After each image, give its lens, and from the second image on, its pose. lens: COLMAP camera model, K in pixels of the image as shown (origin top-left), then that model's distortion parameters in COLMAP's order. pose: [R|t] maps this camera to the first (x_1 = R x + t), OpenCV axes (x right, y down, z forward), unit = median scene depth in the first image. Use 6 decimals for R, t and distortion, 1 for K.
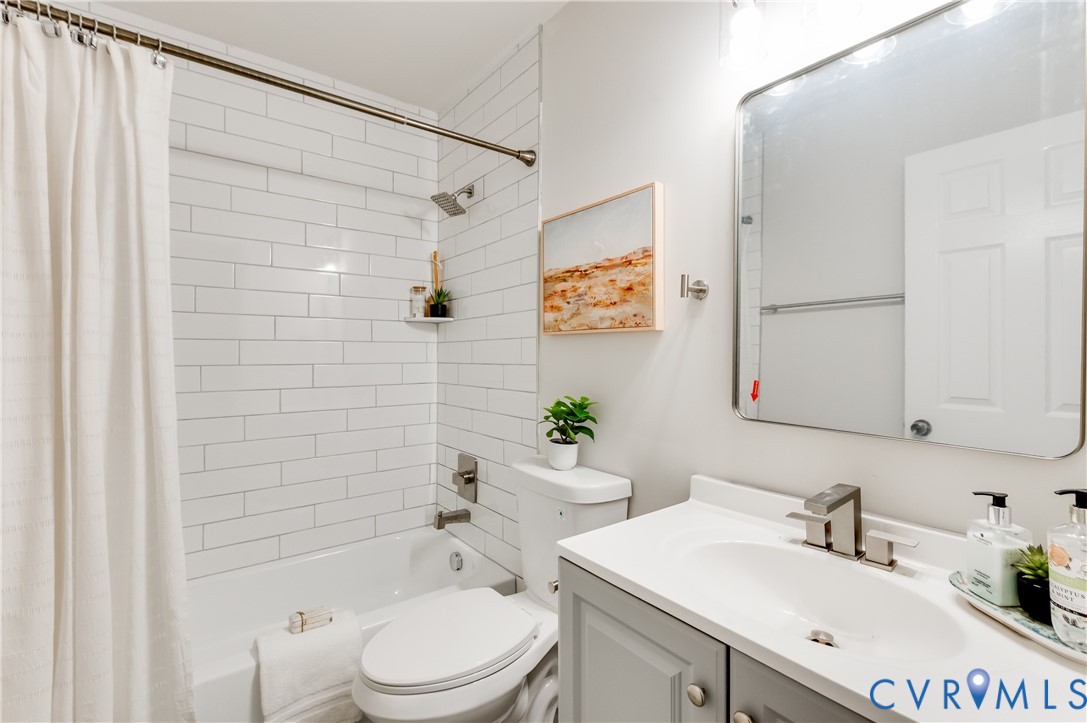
lens RADIAL K [[503.0, 0, 550.5], [0, 503.0, 340.4], [0, 0, 1]] dist [-0.001060, -0.000853]
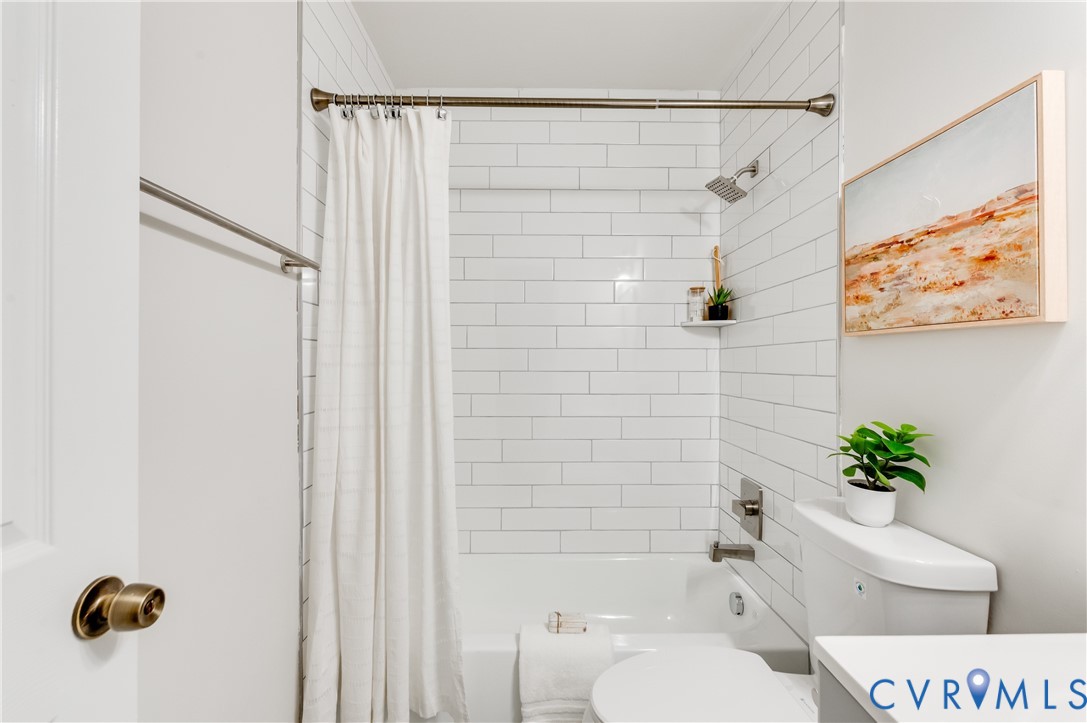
lens RADIAL K [[503.0, 0, 523.2], [0, 503.0, 350.5], [0, 0, 1]] dist [-0.001060, -0.000853]
pose [[0.787216, -0.011409, -0.616571, 0.083144], [0.014655, 0.999893, 0.000209, 0.003595], [0.616503, -0.009200, 0.787299, 0.148938]]
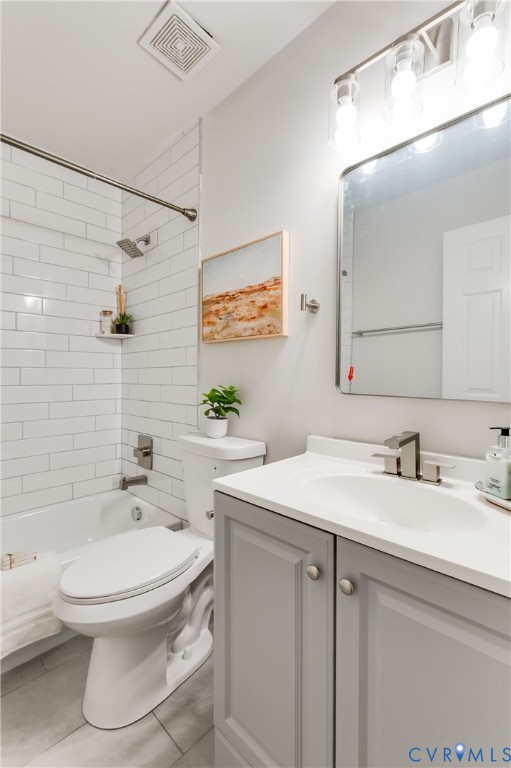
lens RADIAL K [[355.4, 0, 259.8], [0, 355.4, 370.1], [0, 0, 1]] dist [-0.001060, -0.000853]
pose [[0.989144, 0.000505, 0.146948, -0.001812], [-0.002303, 0.999925, 0.012066, 0.060564], [-0.146931, -0.012274, 0.989071, 0.022250]]
